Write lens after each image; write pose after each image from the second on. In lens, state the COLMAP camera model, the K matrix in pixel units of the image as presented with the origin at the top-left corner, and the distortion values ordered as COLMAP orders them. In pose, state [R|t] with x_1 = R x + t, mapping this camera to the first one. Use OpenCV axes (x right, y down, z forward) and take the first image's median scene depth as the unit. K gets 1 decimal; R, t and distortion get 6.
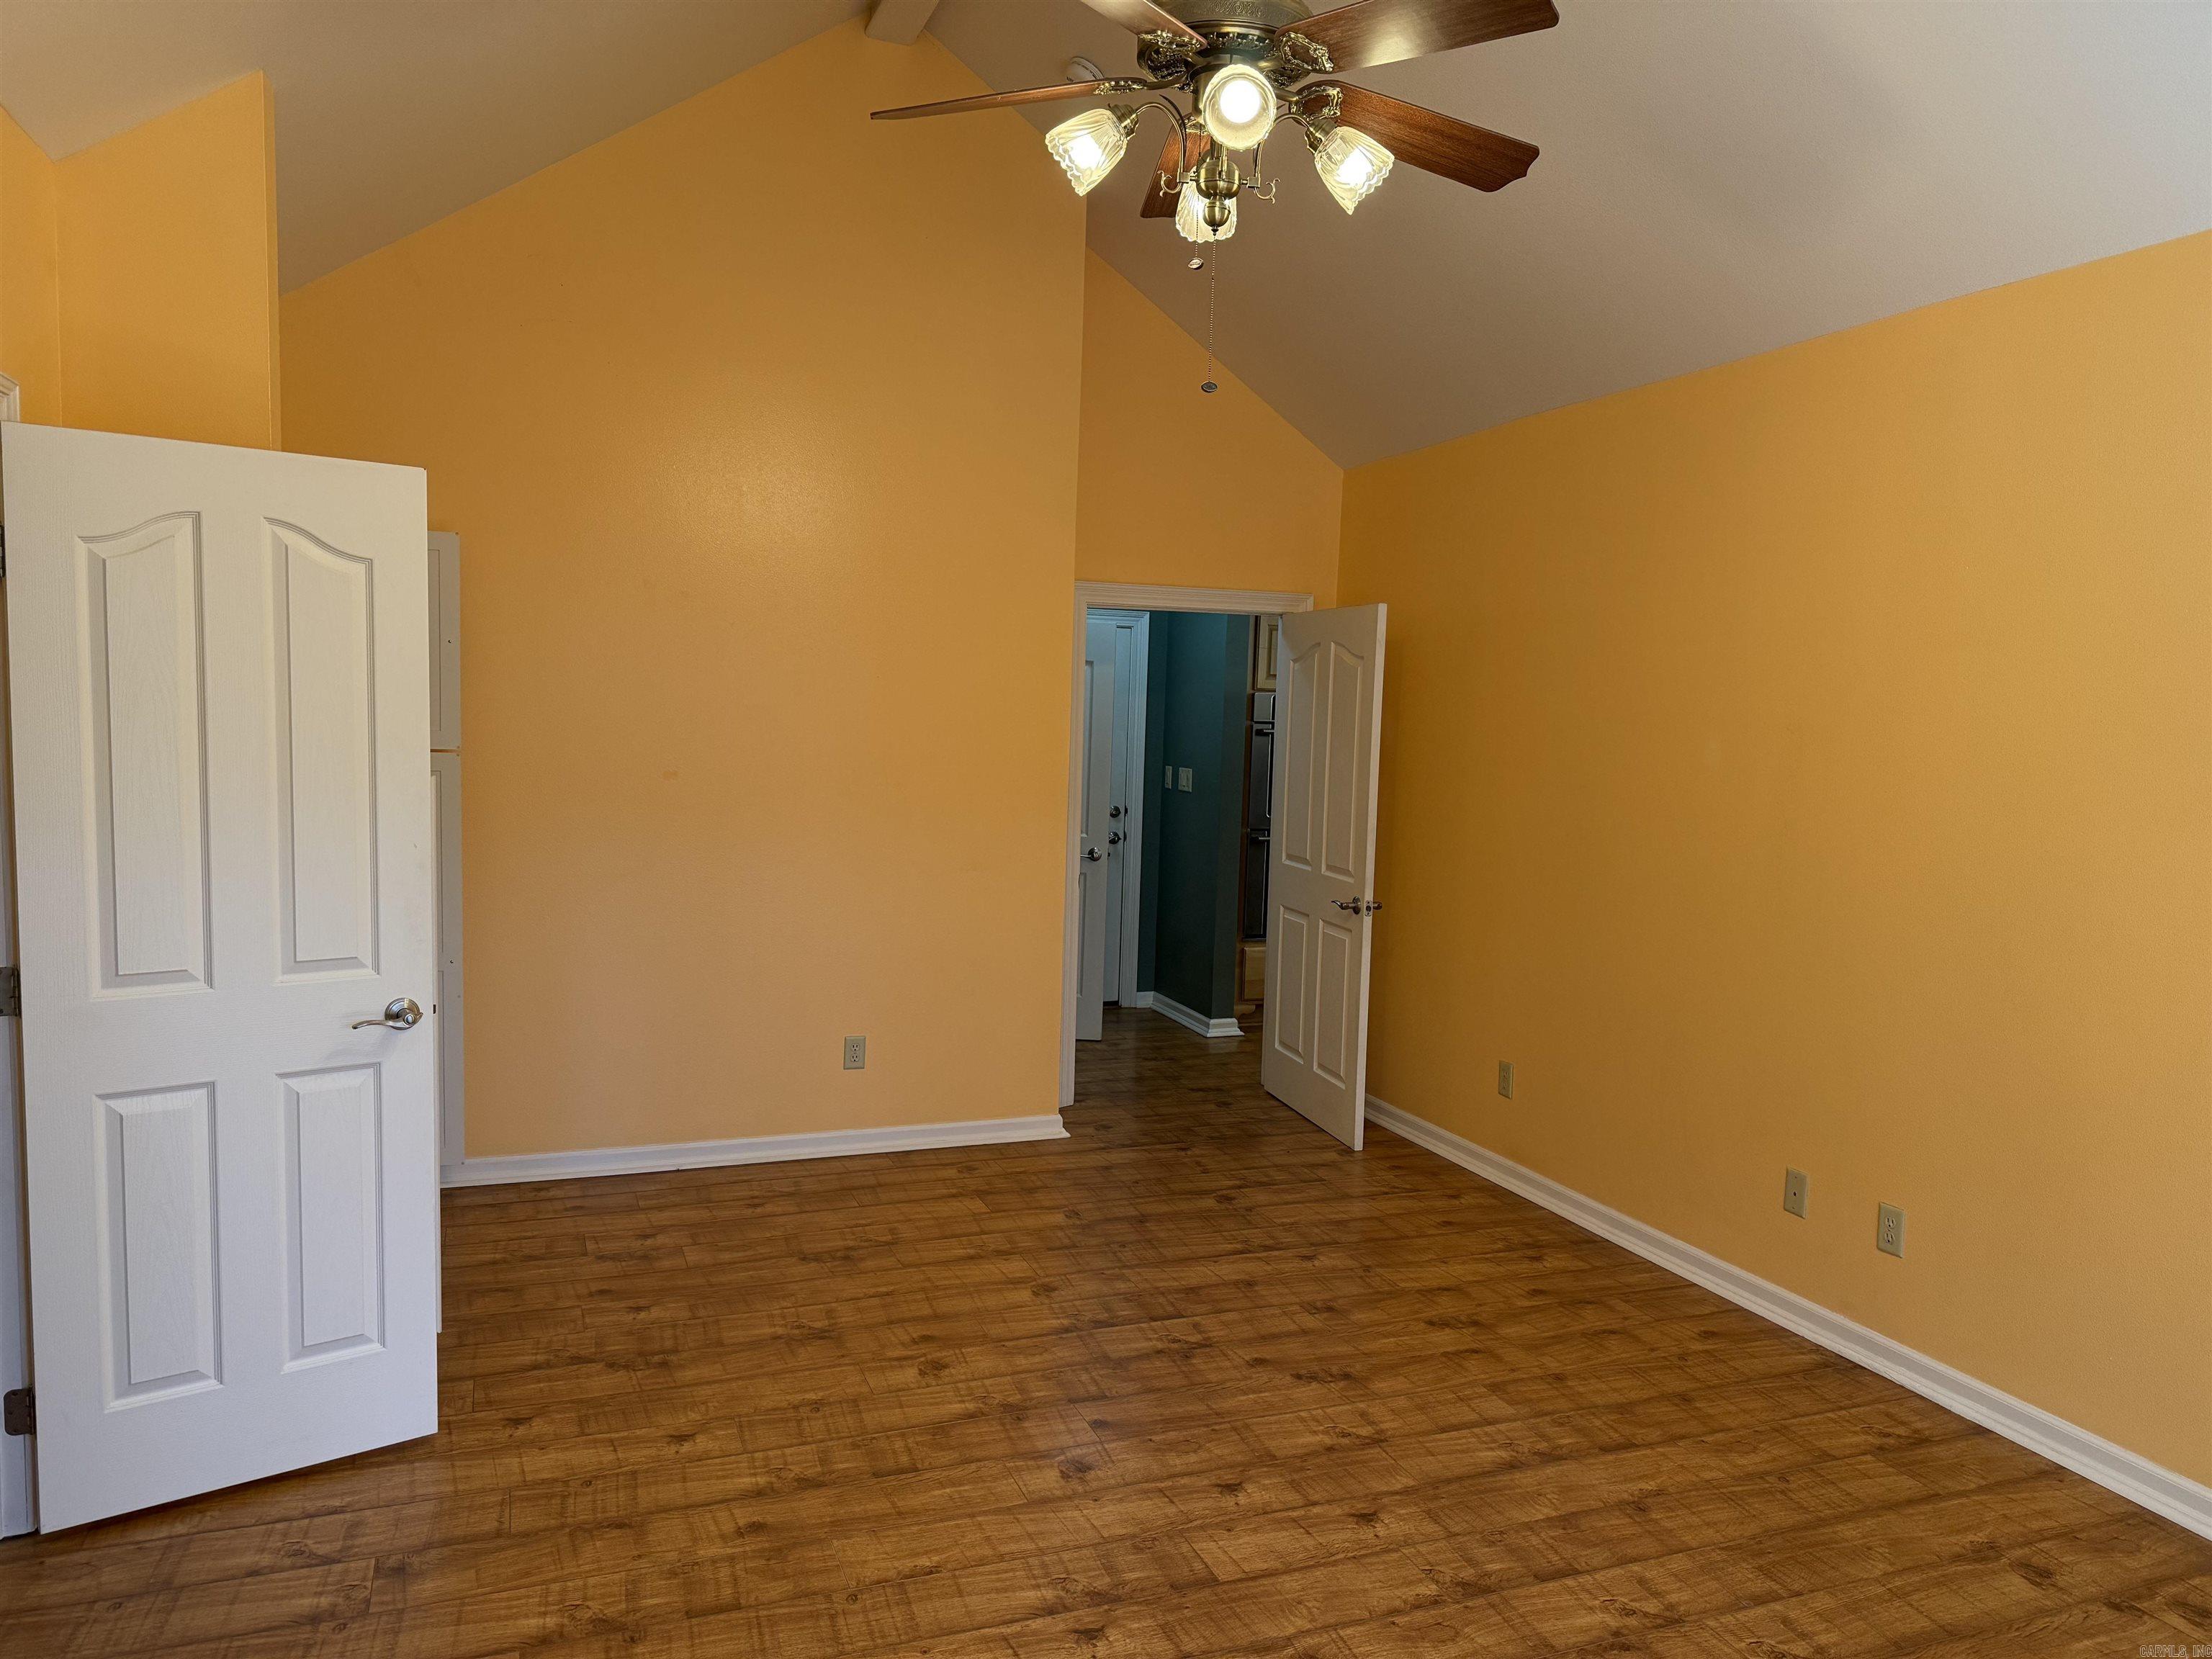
lens RADIAL K [[1563.2, 0, 1107.5], [0, 1563.2, 829.6], [0, 0, 1]] dist [0.003679, 0.000506]
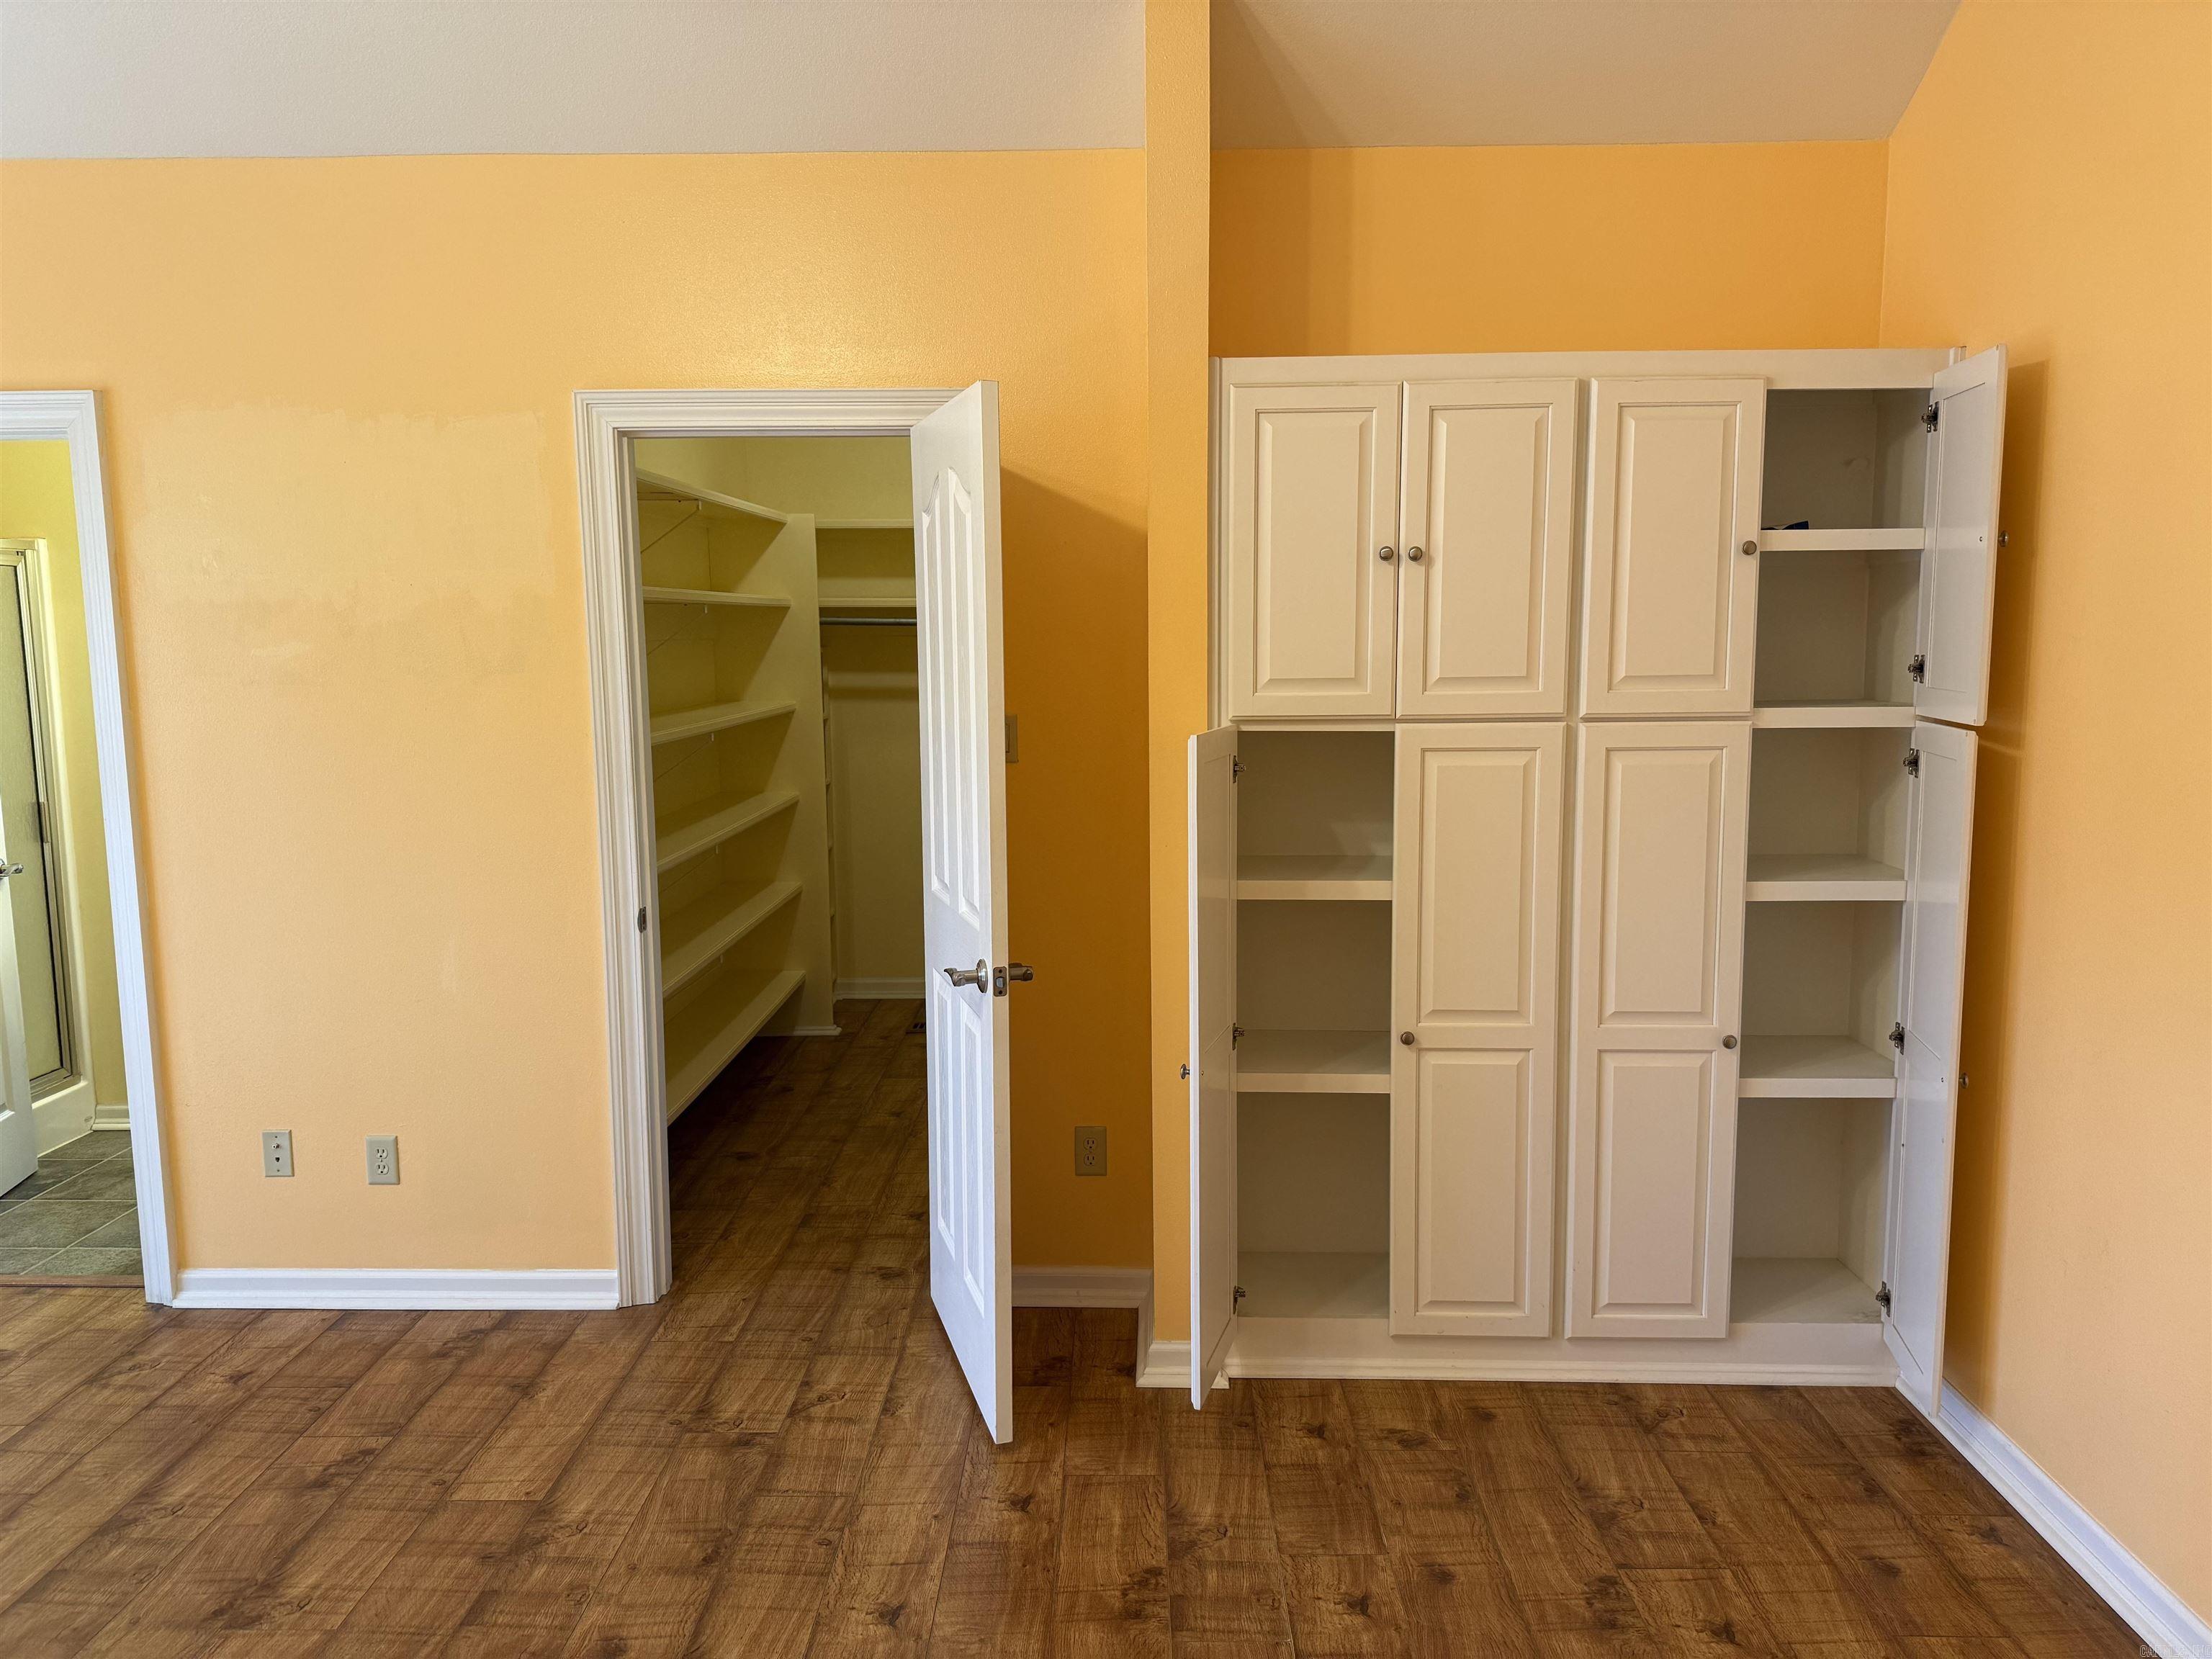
lens RADIAL K [[1563.2, 0, 1108.7], [0, 1563.2, 829.0], [0, 0, 1]] dist [0.003679, 0.000506]
pose [[-0.354309, 0.119669, -0.927440, 0.364052], [-0.078127, 0.984522, 0.156881, -0.124971], [0.931859, 0.128042, -0.339476, 1.324669]]
